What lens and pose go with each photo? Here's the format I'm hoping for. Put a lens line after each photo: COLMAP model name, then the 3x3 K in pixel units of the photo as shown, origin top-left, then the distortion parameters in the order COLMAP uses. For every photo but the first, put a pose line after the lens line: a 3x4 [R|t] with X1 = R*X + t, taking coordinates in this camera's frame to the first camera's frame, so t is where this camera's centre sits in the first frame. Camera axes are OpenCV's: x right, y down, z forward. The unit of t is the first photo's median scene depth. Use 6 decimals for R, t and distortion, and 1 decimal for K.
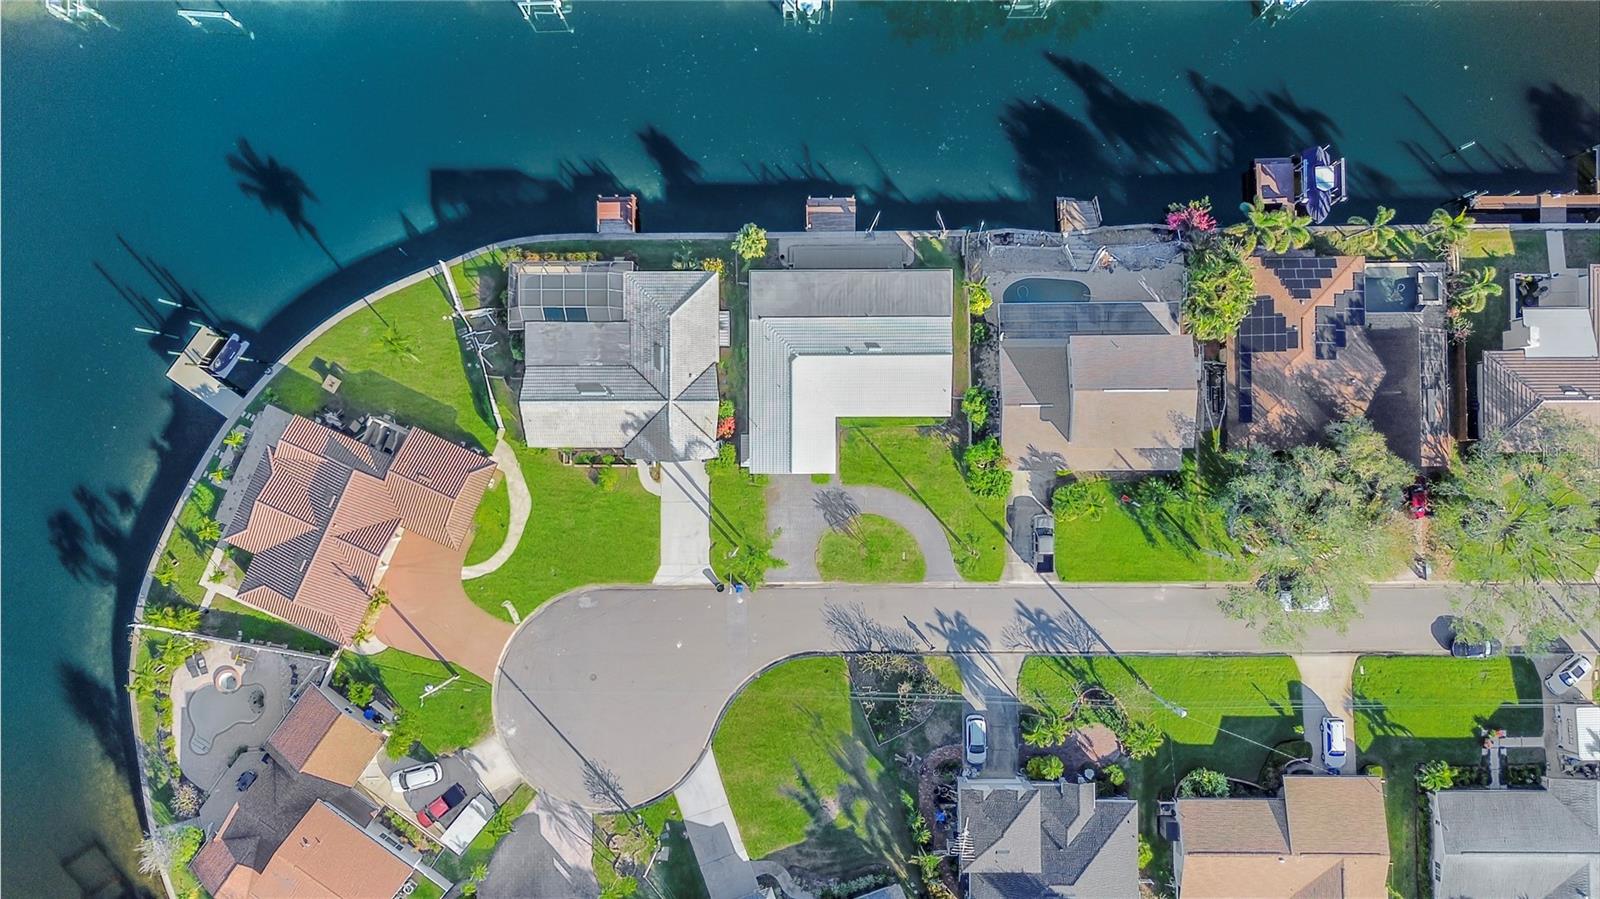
lens RADIAL K [[1127.1, 0, 791.2], [0, 1127.1, 434.8], [0, 0, 1]] dist [0.066523, -0.064198]
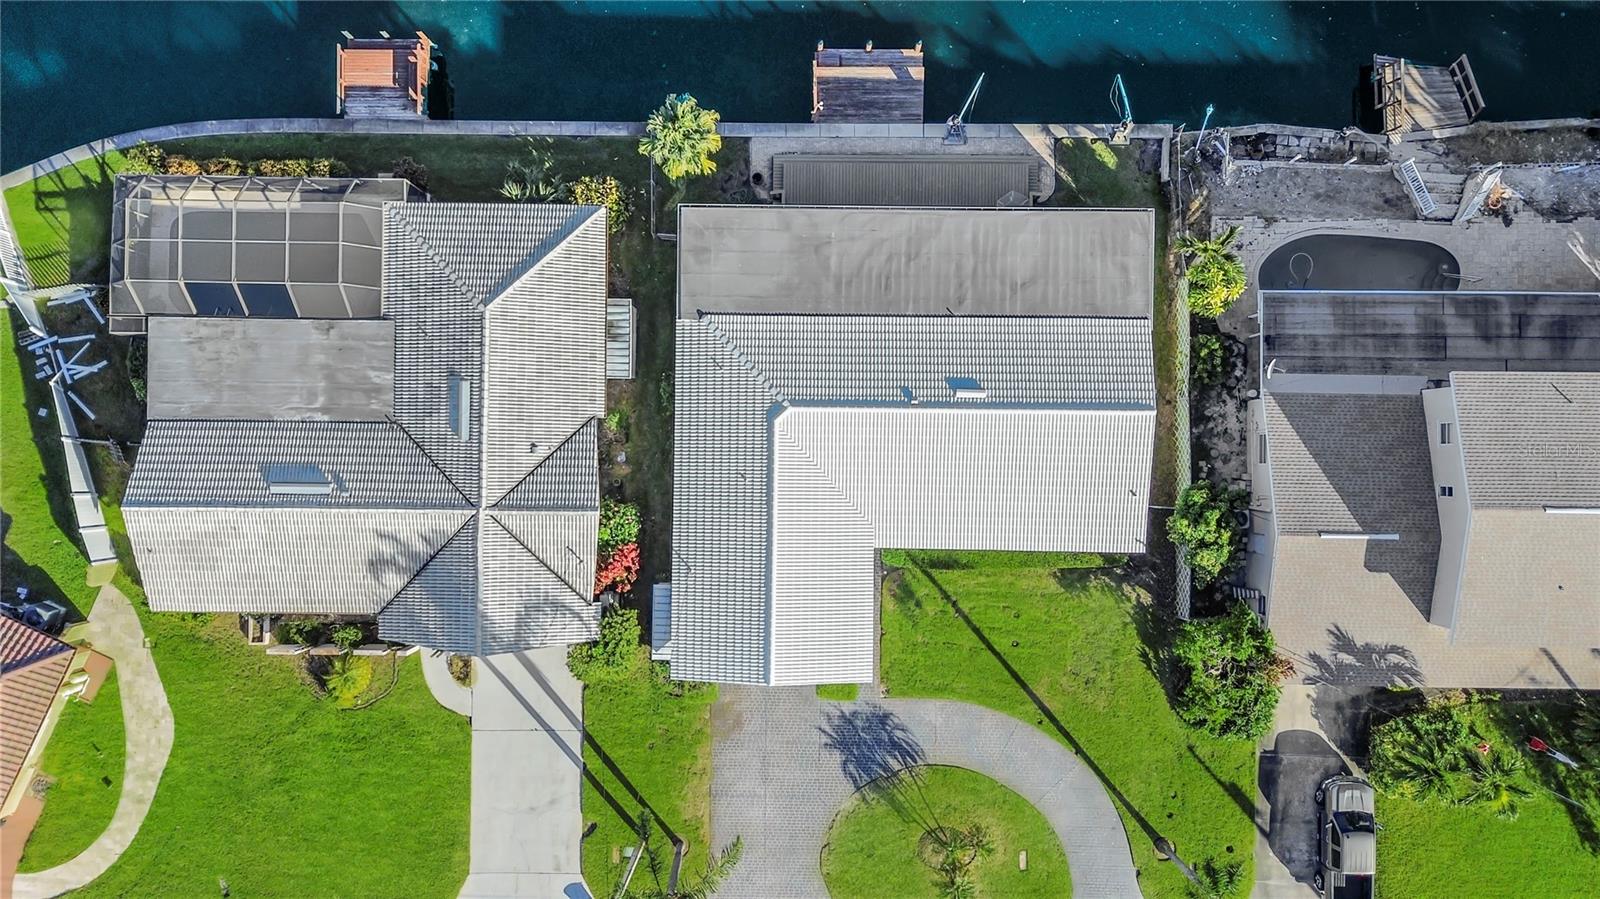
lens RADIAL K [[1127.1, 0, 794.4], [0, 1127.1, 438.1], [0, 0, 1]] dist [0.066523, -0.064198]
pose [[0.999881, 0.015418, 0.000992, 0.007928], [-0.015420, 0.999879, 0.002042, -0.057258], [-0.000960, -0.002057, 0.999997, 0.558392]]
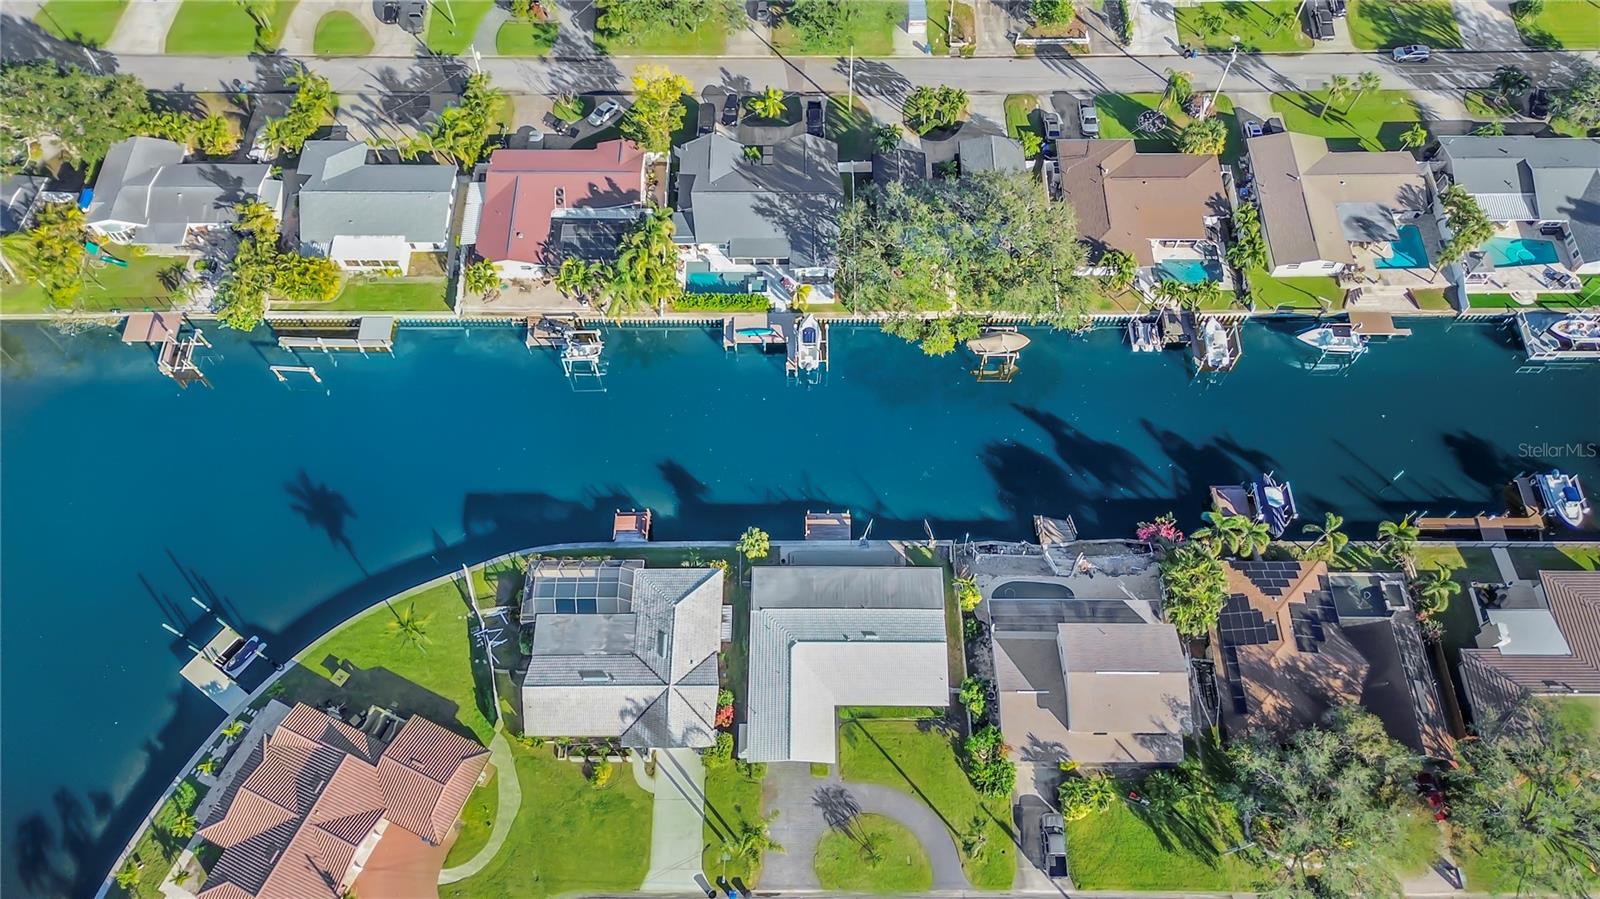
lens RADIAL K [[1127.1, 0, 797.0], [0, 1127.1, 447.7], [0, 0, 1]] dist [0.066523, -0.064198]
pose [[0.999983, 0.005412, -0.002181, 0.006898], [-0.005814, 0.892798, -0.450420, 0.228866], [-0.000491, 0.450425, 0.892814, -0.005124]]
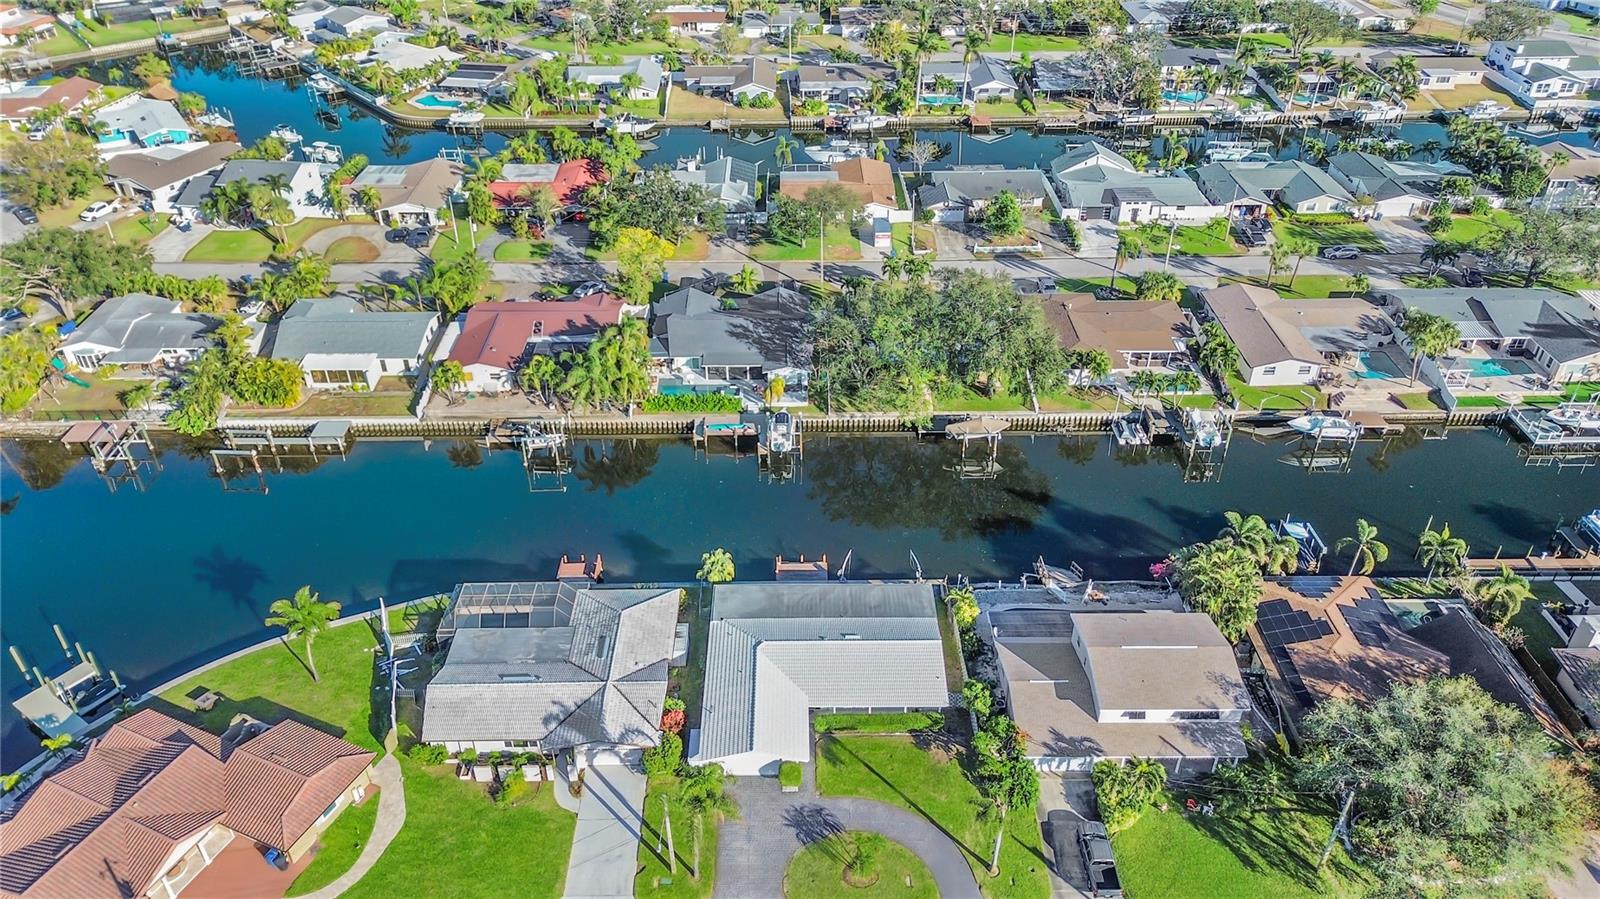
lens RADIAL K [[1127.1, 0, 796.7], [0, 1127.1, 451.2], [0, 0, 1]] dist [0.066523, -0.064198]
pose [[0.999995, -0.001657, 0.002799, 0.028240], [0.003242, 0.575705, -0.817651, 0.538257], [-0.000256, 0.817656, 0.575707, 0.366428]]
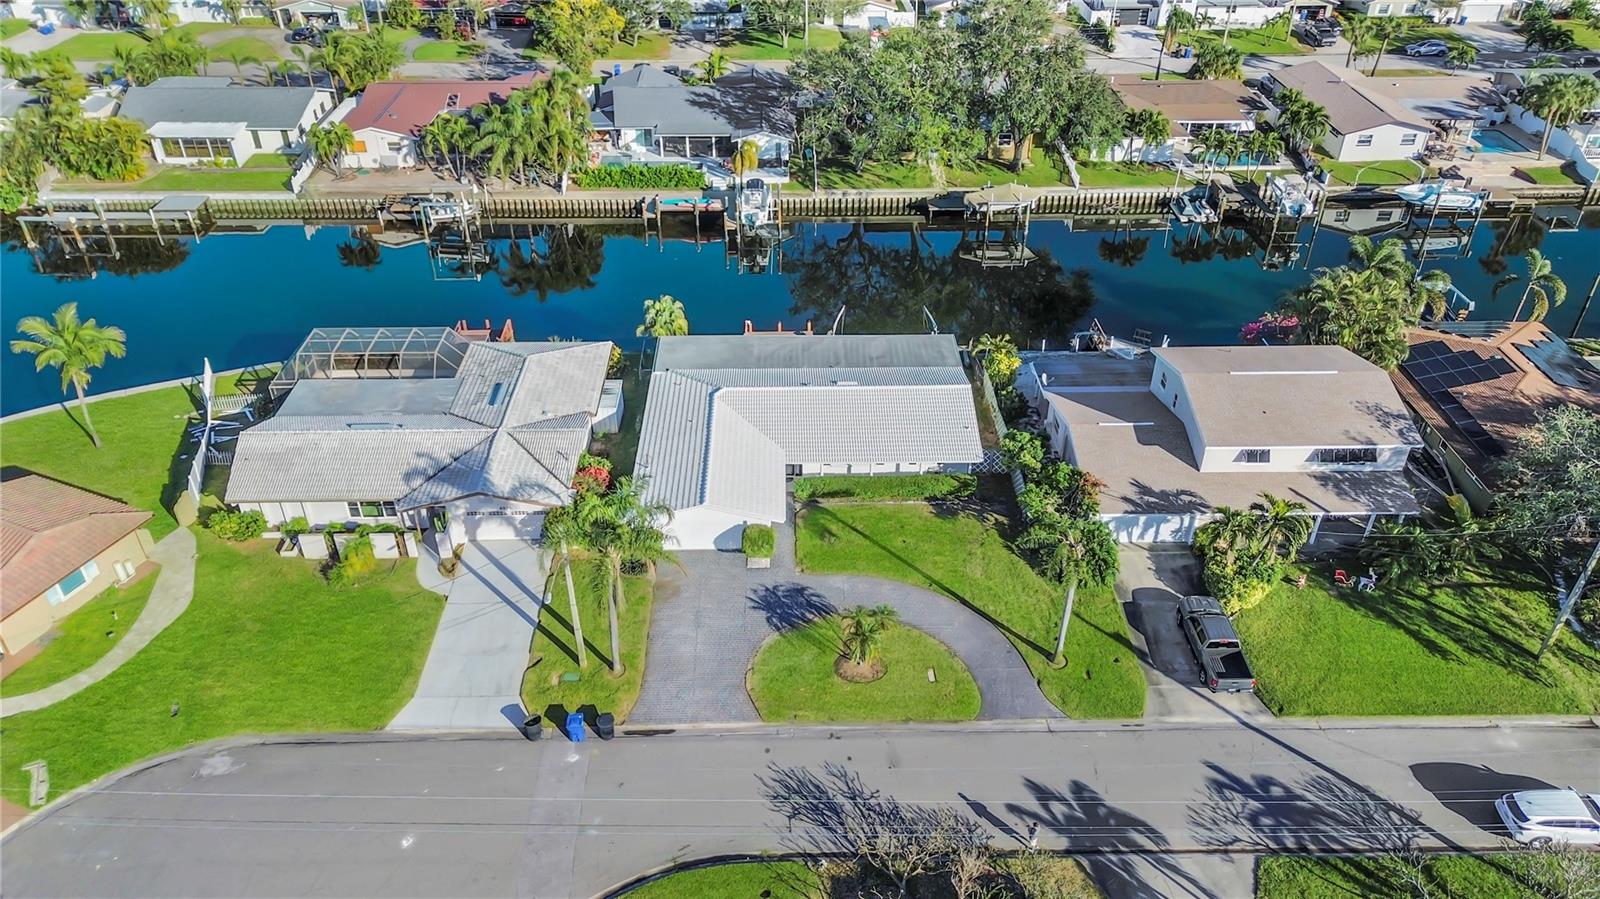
lens RADIAL K [[1127.1, 0, 796.0], [0, 1127.1, 452.0], [0, 0, 1]] dist [0.066523, -0.064198]
pose [[0.999920, -0.004306, 0.011911, 0.037277], [0.012216, 0.576126, -0.817269, 0.444636], [-0.003343, 0.817349, 0.576133, 0.648625]]
